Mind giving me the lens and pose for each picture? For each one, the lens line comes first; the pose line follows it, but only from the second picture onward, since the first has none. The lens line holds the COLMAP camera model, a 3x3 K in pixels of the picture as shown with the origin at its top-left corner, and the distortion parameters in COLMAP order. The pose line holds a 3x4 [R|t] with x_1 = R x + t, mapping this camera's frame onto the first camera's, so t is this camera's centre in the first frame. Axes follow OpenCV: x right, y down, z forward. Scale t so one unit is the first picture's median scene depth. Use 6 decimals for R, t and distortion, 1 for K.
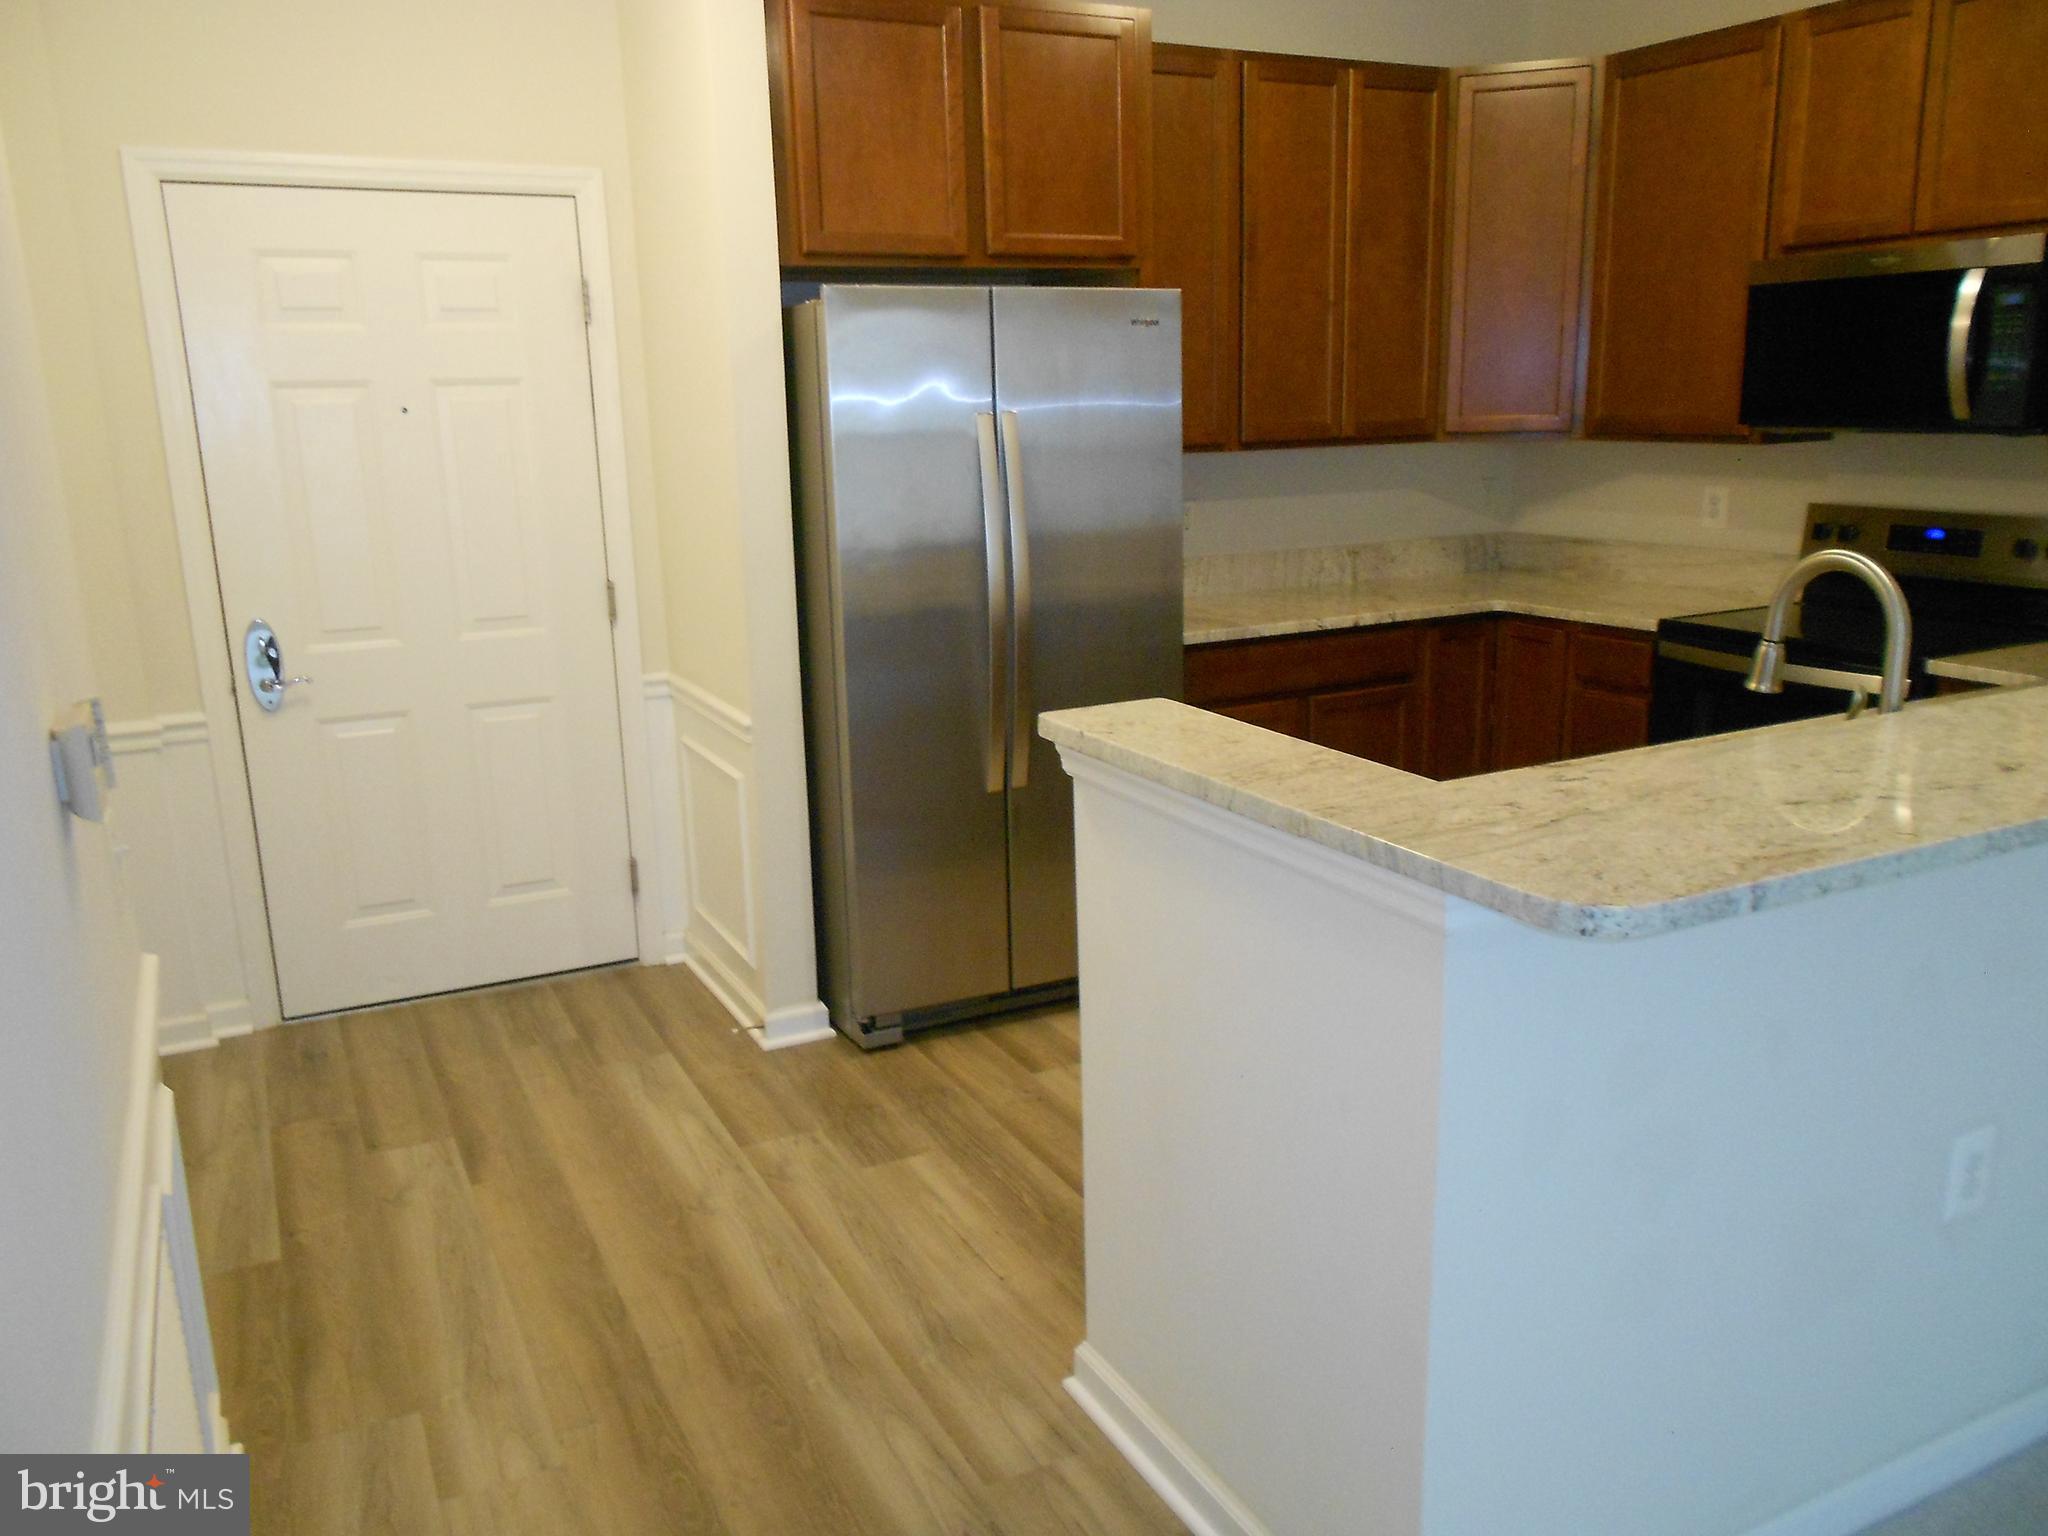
lens RADIAL K [[1567.5, 0, 1031.3], [0, 1567.5, 794.9], [0, 0, 1]] dist [0.001728, -0.007545]
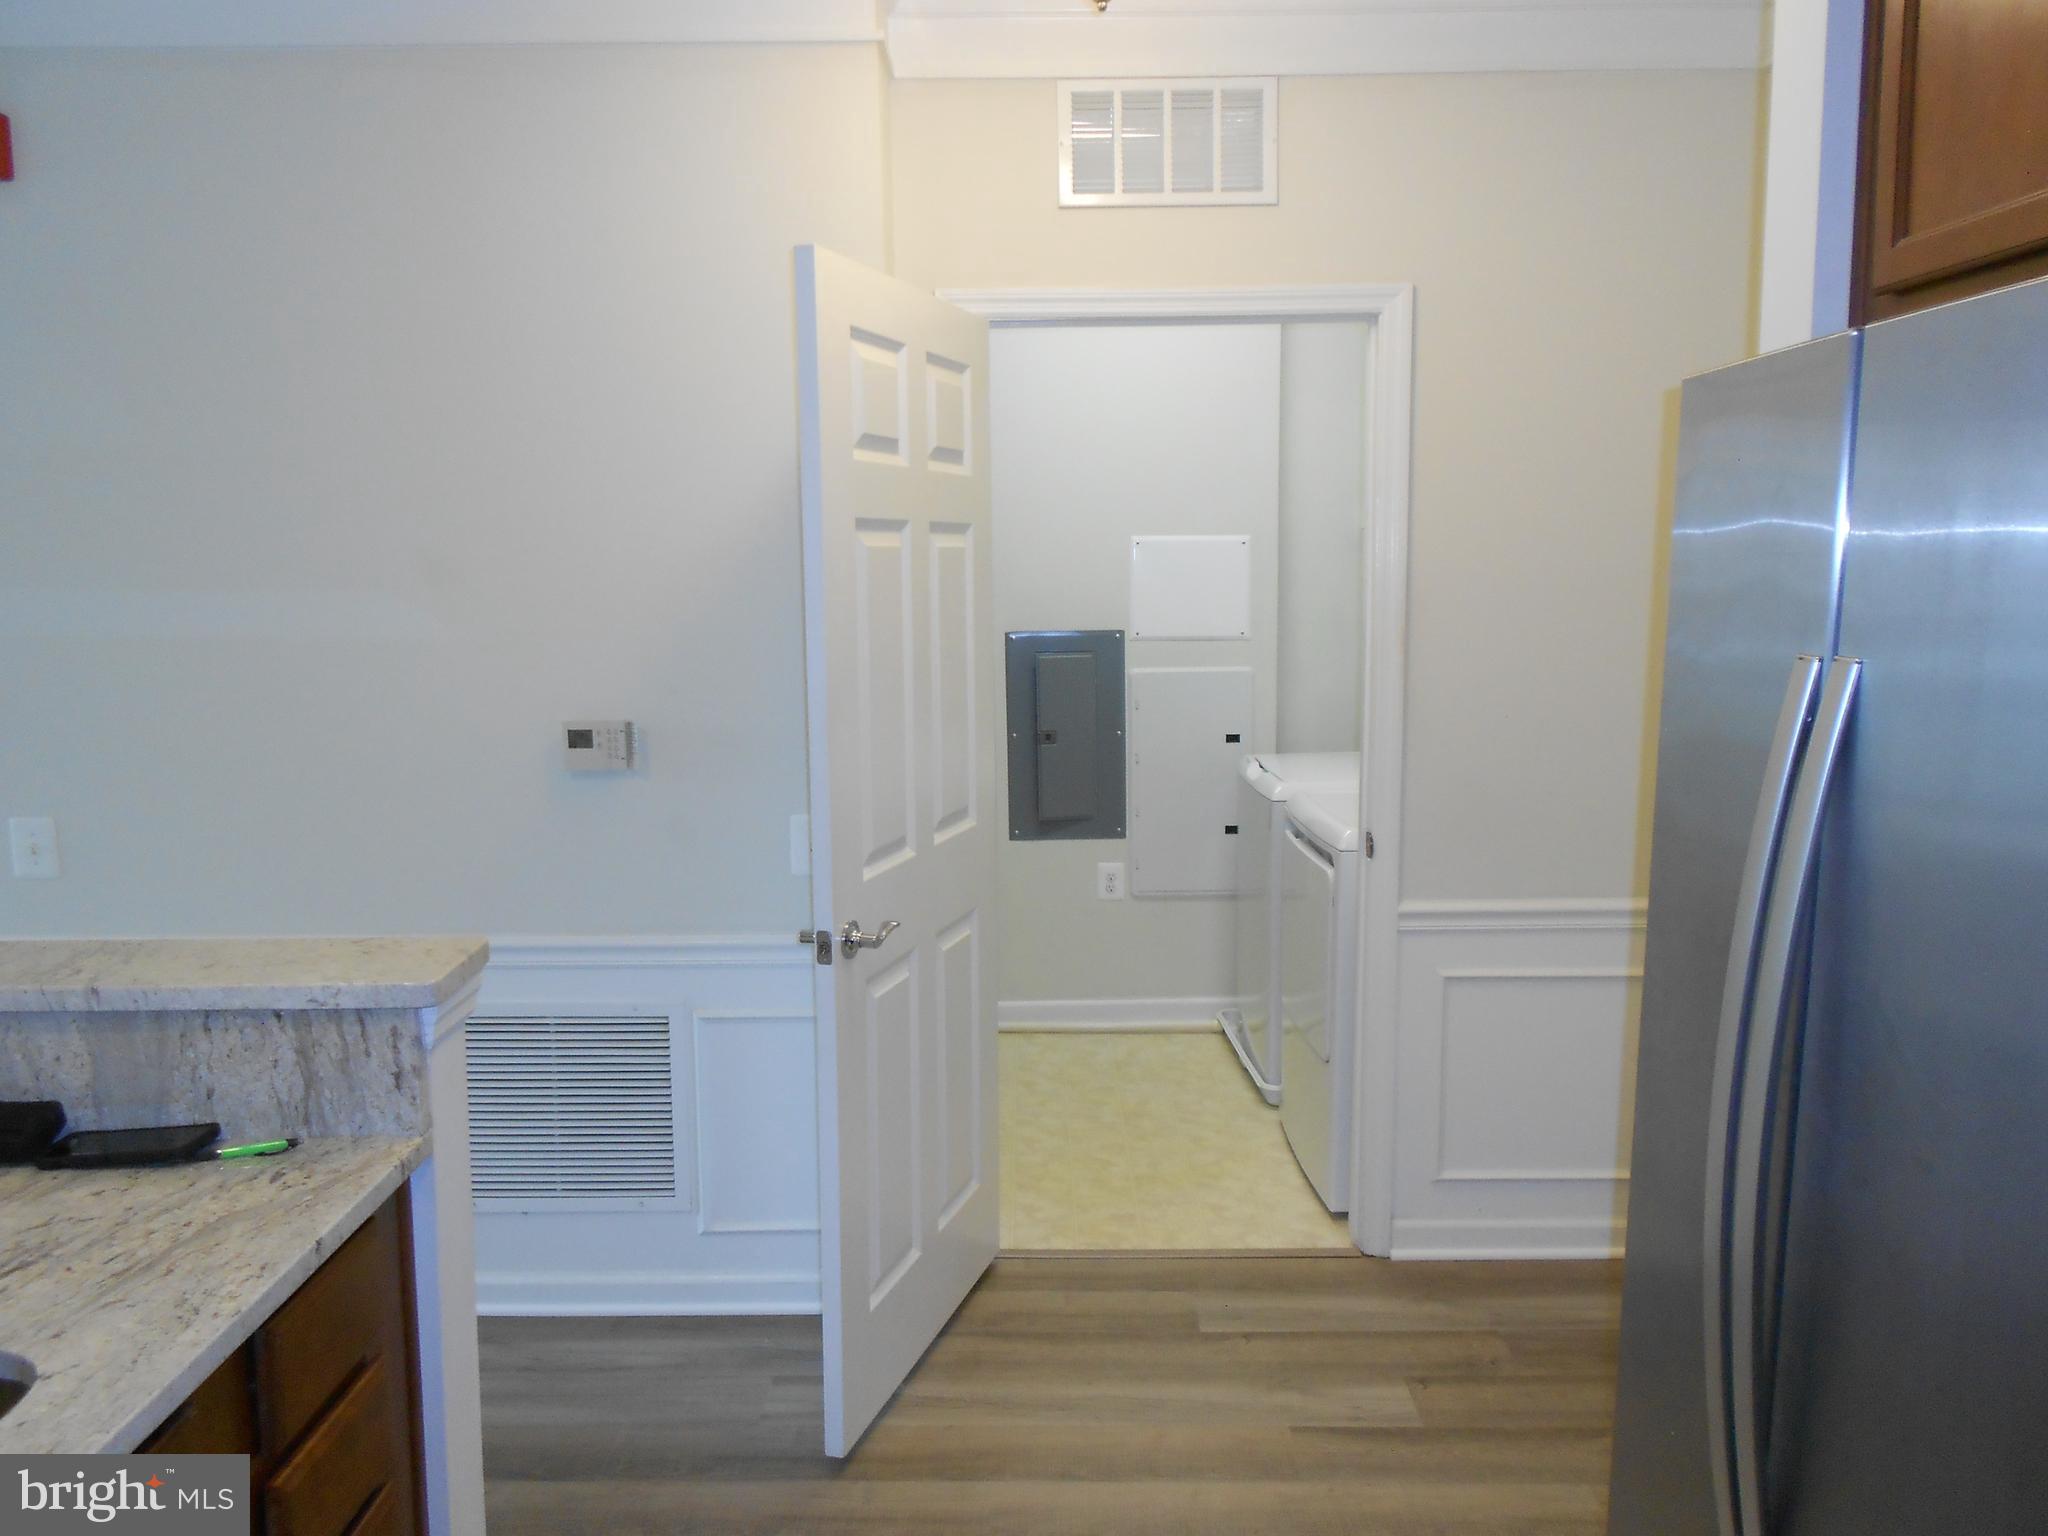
lens RADIAL K [[1567.5, 0, 1031.3], [0, 1567.5, 794.9], [0, 0, 1]] dist [0.001728, -0.007545]
pose [[-0.453633, 0.155800, -0.877464, 0.358611], [-0.210601, 0.937972, 0.275420, -0.248354], [0.865947, 0.309735, -0.392683, 0.893430]]
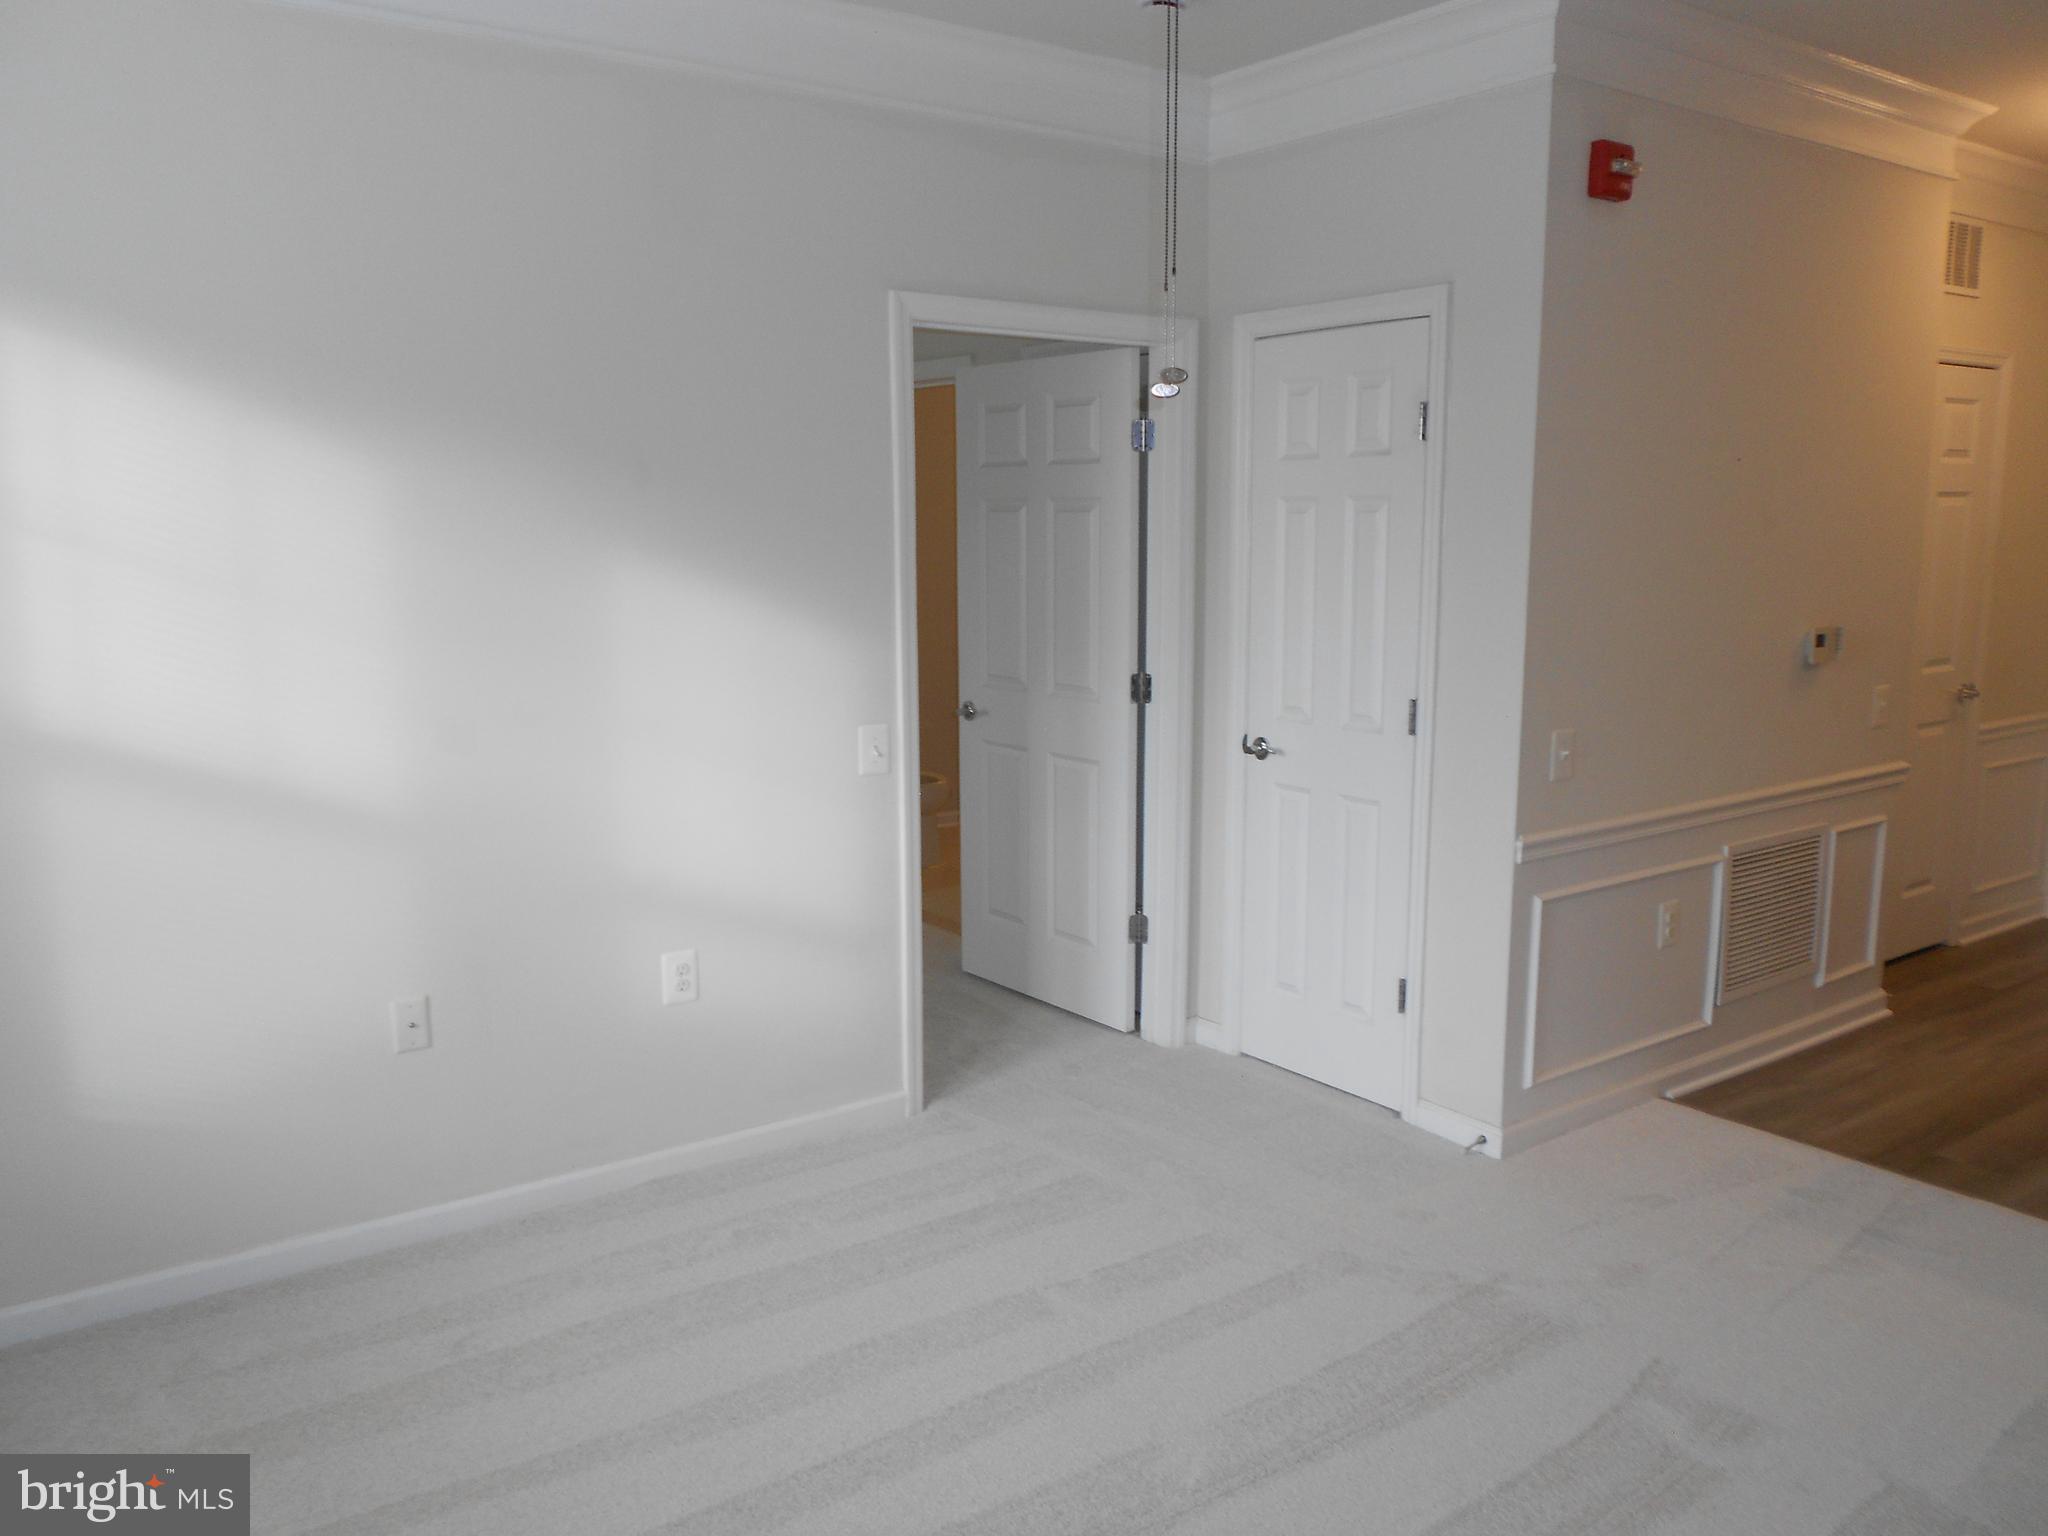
lens RADIAL K [[1573.9, 0, 1040.1], [0, 1573.9, 798.0], [0, 0, 1]] dist [0.001132, -0.007706]
pose [[0.162111, 0.188815, -0.968539, 0.777172], [-0.245427, 0.958395, 0.145759, 0.068503], [0.955765, 0.214076, 0.201707, -0.345272]]
